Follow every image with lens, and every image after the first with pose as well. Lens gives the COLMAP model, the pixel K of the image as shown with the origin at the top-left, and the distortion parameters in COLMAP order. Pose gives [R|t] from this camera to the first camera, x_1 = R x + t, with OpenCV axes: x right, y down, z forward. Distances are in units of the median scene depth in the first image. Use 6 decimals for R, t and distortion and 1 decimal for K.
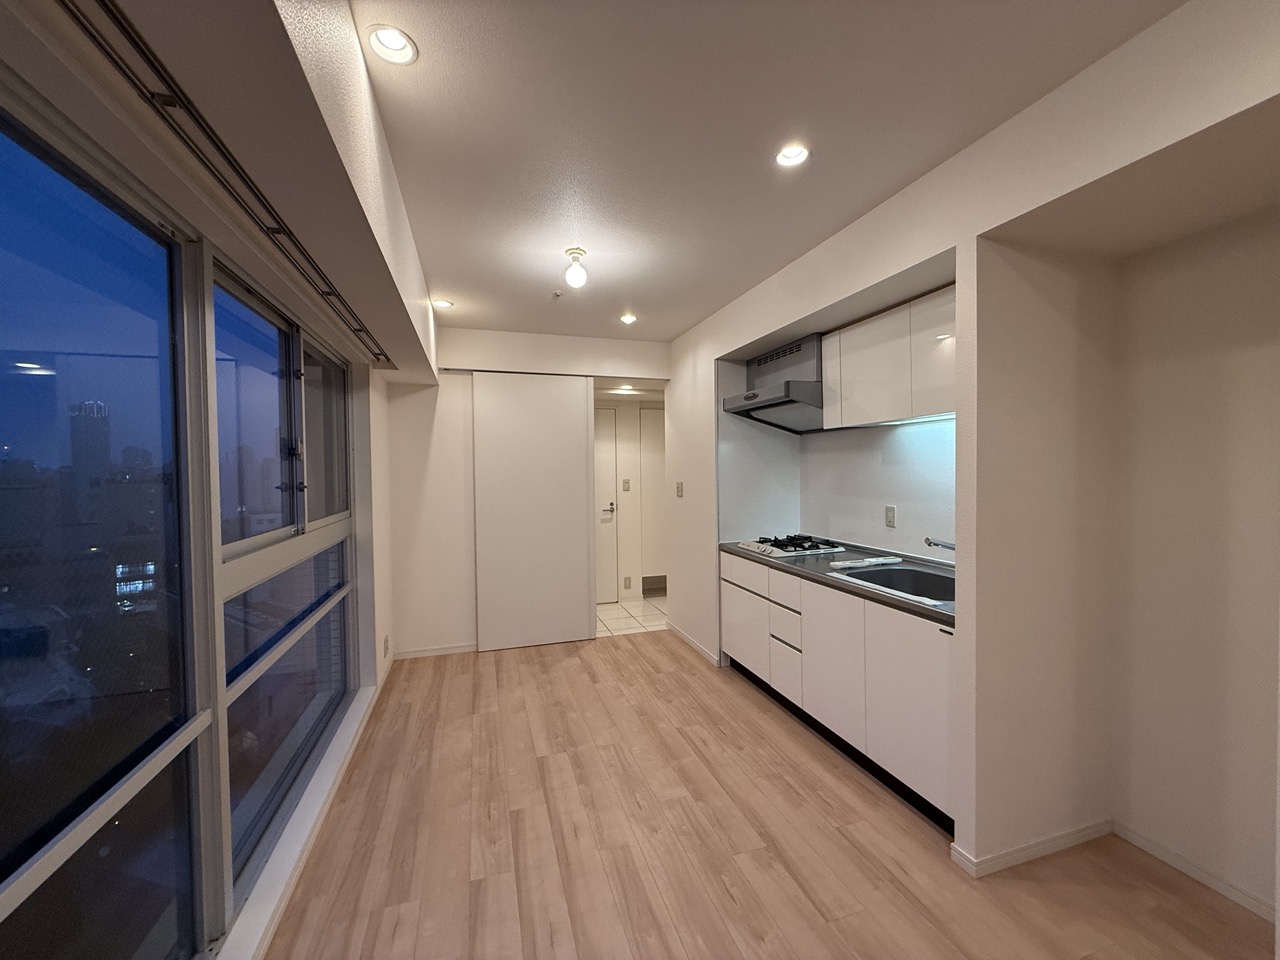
lens RADIAL K [[515.4, 0, 640.0], [0, 515.4, 480.0], [0, 0, 1]] dist [-0.001580, 0.000018]
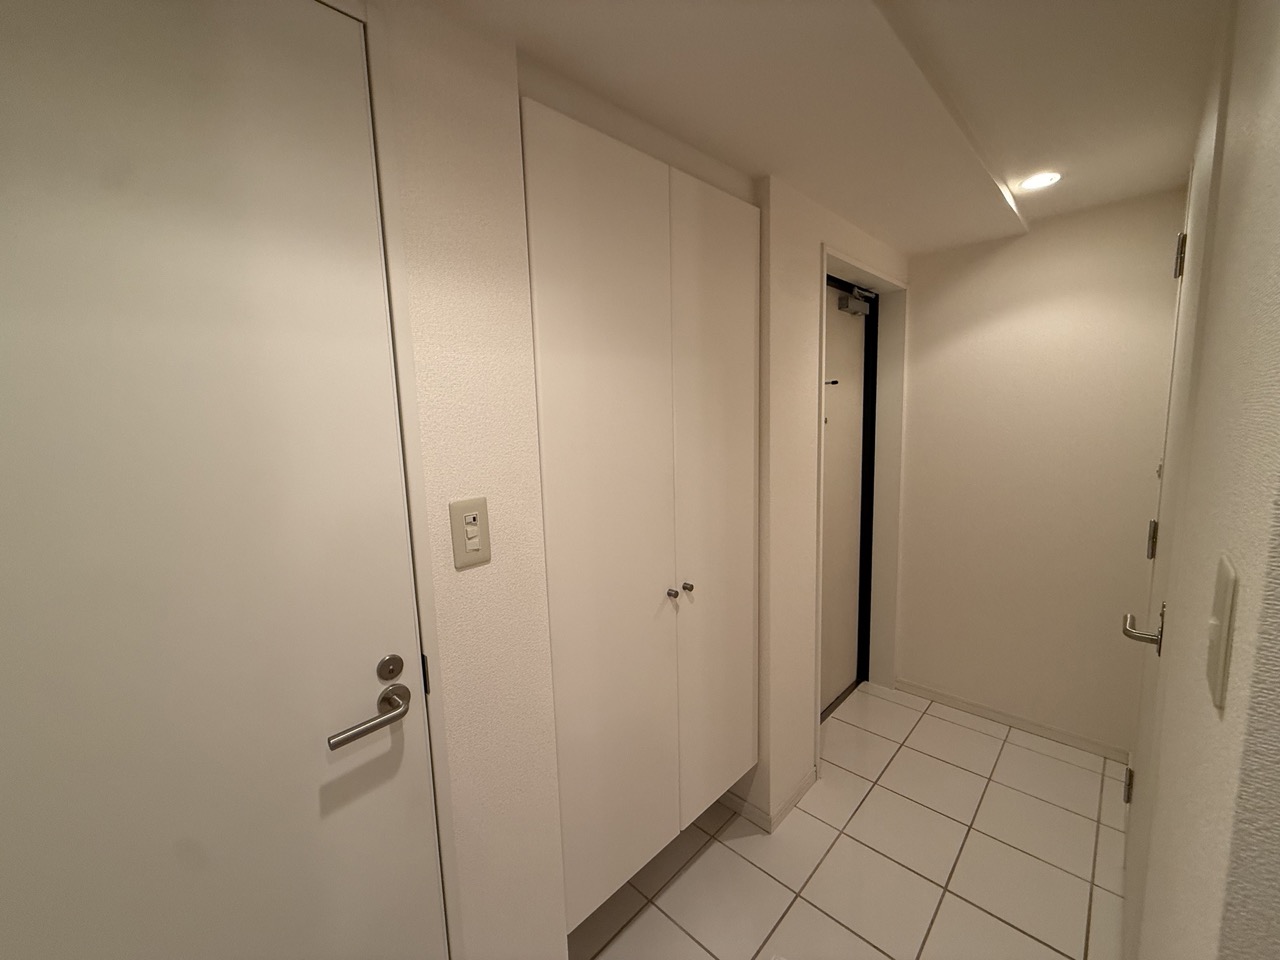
lens RADIAL K [[515.4, 0, 640.0], [0, 515.4, 480.0], [0, 0, 1]] dist [-0.001580, 0.000018]
pose [[0.878768, -0.075520, 0.471236, -0.082315], [0.028634, 0.993965, 0.105895, -0.036385], [-0.476390, -0.079563, 0.875627, 1.187874]]
